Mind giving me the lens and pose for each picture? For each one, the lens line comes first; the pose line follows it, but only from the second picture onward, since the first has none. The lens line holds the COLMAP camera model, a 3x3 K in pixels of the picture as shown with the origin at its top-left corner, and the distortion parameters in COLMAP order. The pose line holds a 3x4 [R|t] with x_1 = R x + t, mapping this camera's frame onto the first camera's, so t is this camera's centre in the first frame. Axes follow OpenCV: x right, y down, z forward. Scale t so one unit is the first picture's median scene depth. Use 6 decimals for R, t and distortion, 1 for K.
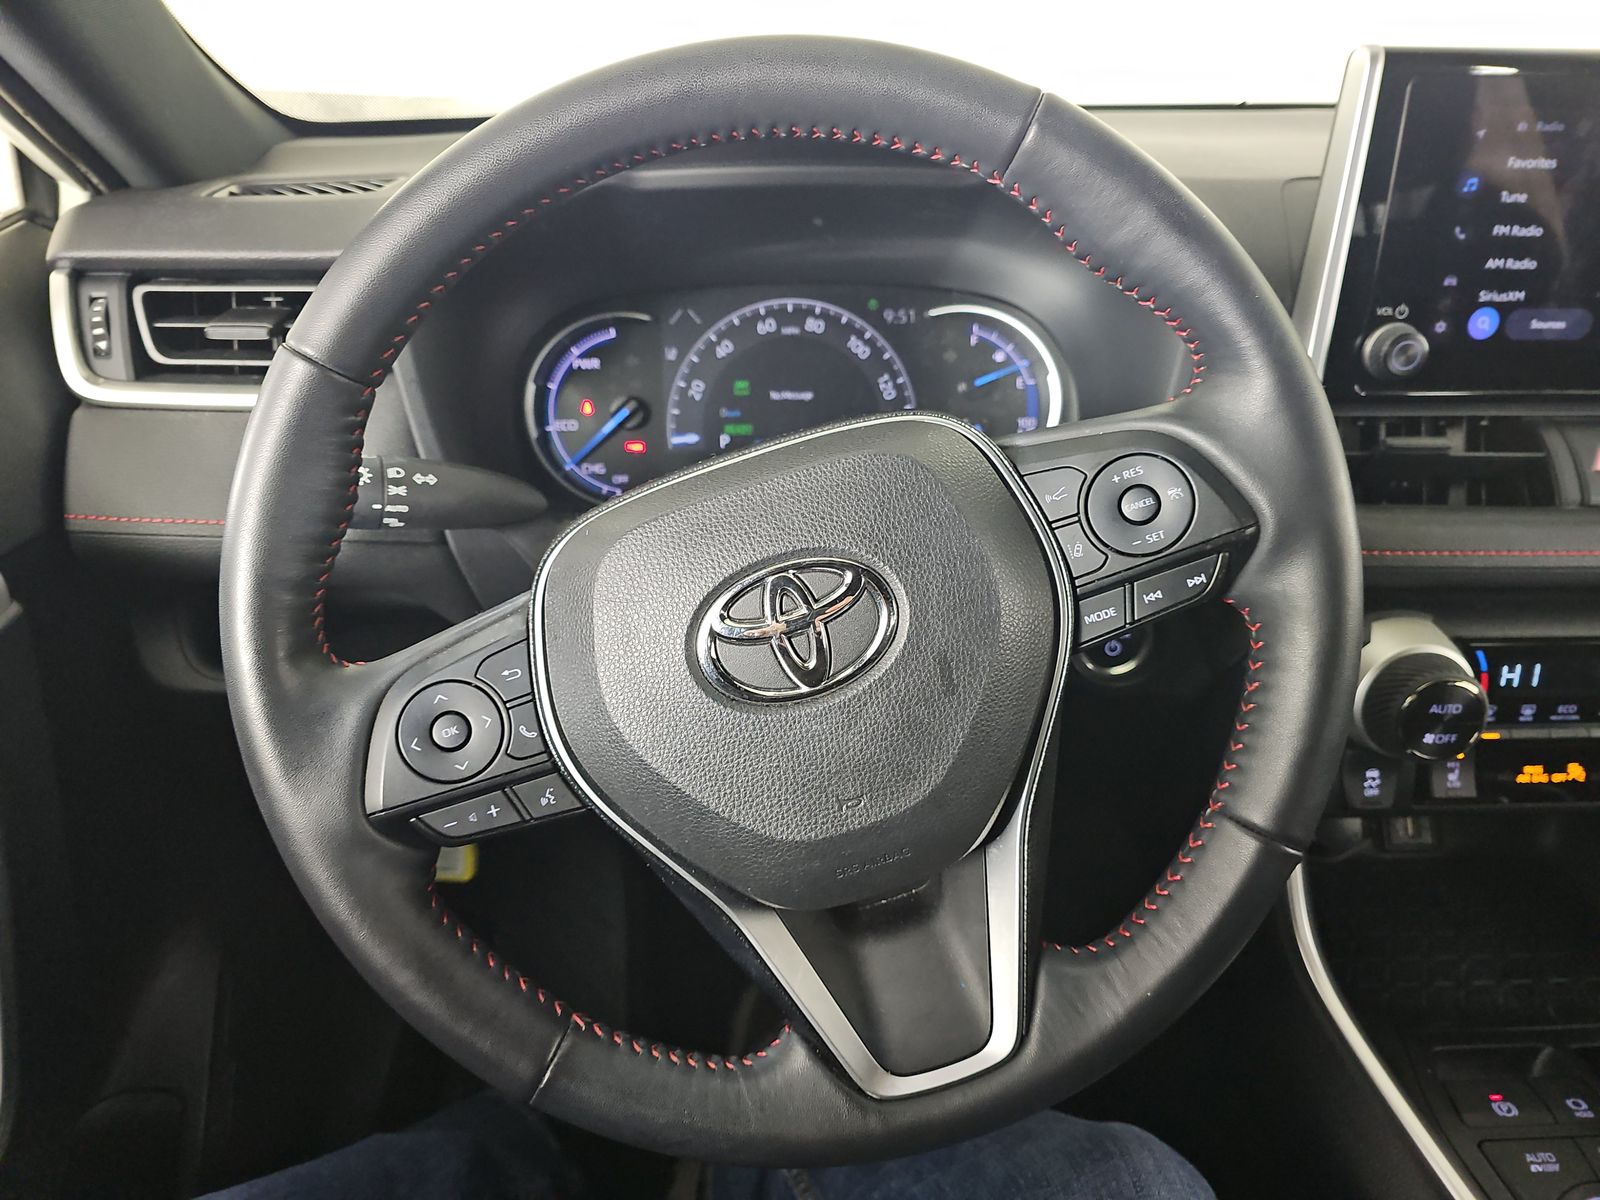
lens RADIAL K [[1044.3, 0, 792.5], [0, 1044.3, 632.8], [0, 0, 1]] dist [0.009501, -0.032317]
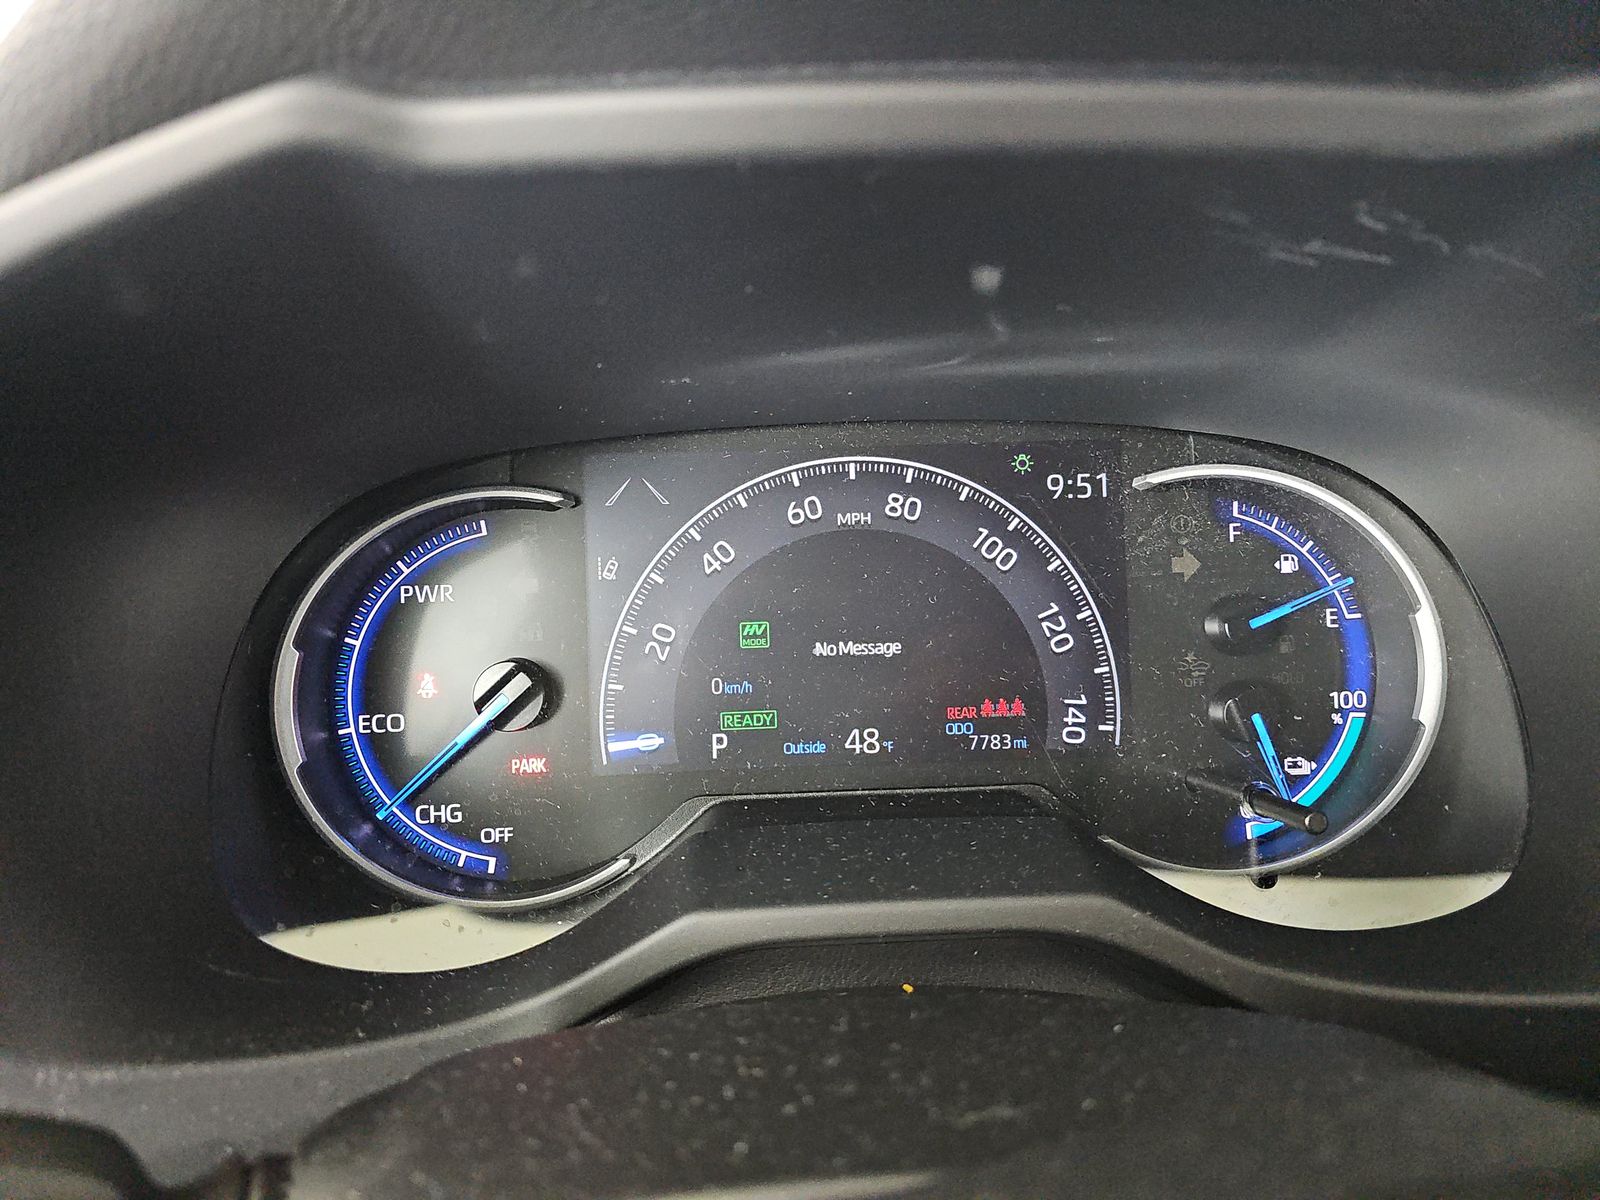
lens RADIAL K [[1044.3, 0, 798.1], [0, 1044.3, 597.7], [0, 0, 1]] dist [0.009501, -0.032317]
pose [[0.999696, -0.016766, 0.018077, -0.049376], [0.018896, 0.991979, -0.124986, -0.255669], [-0.015836, 0.125289, 0.991994, 0.697263]]
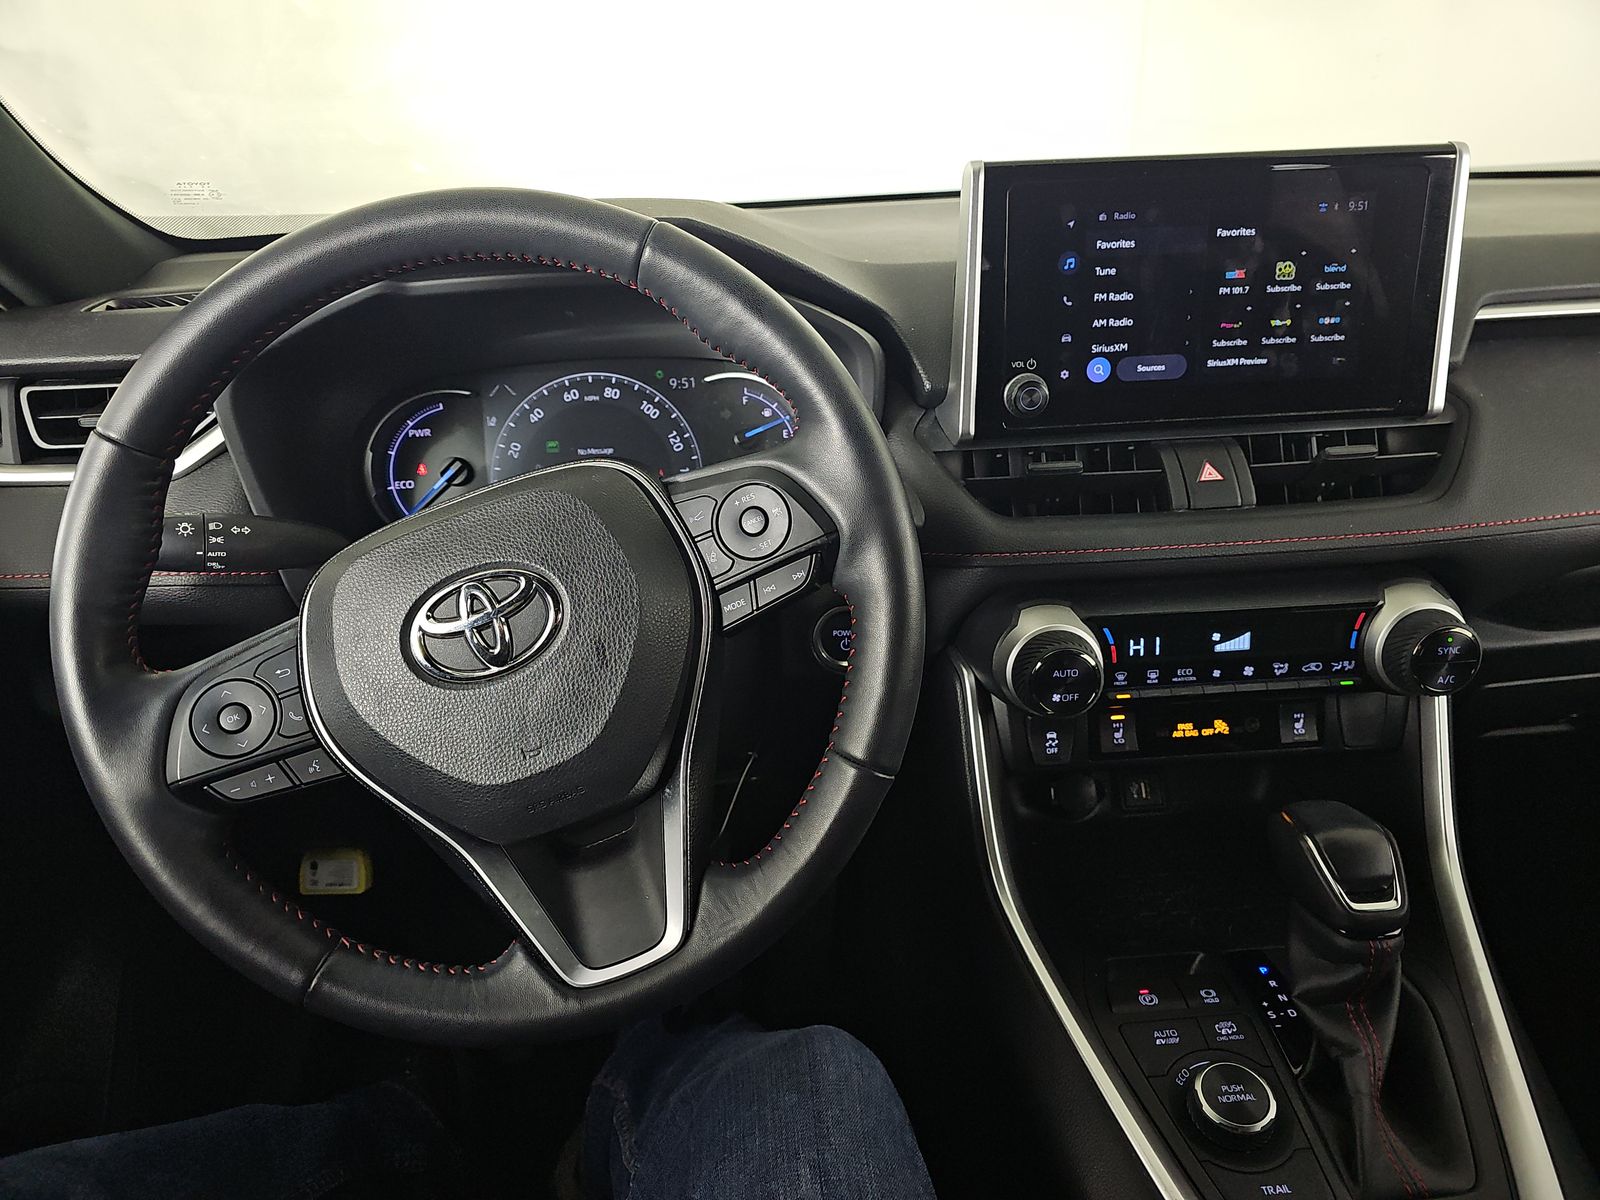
lens RADIAL K [[1044.3, 0, 826.0], [0, 1044.3, 630.5], [0, 0, 1]] dist [0.009501, -0.032317]
pose [[0.998417, -0.048750, 0.028059, 0.291457], [0.050223, 0.997253, -0.054437, 0.072274], [-0.025328, 0.055760, 0.998123, -0.247195]]
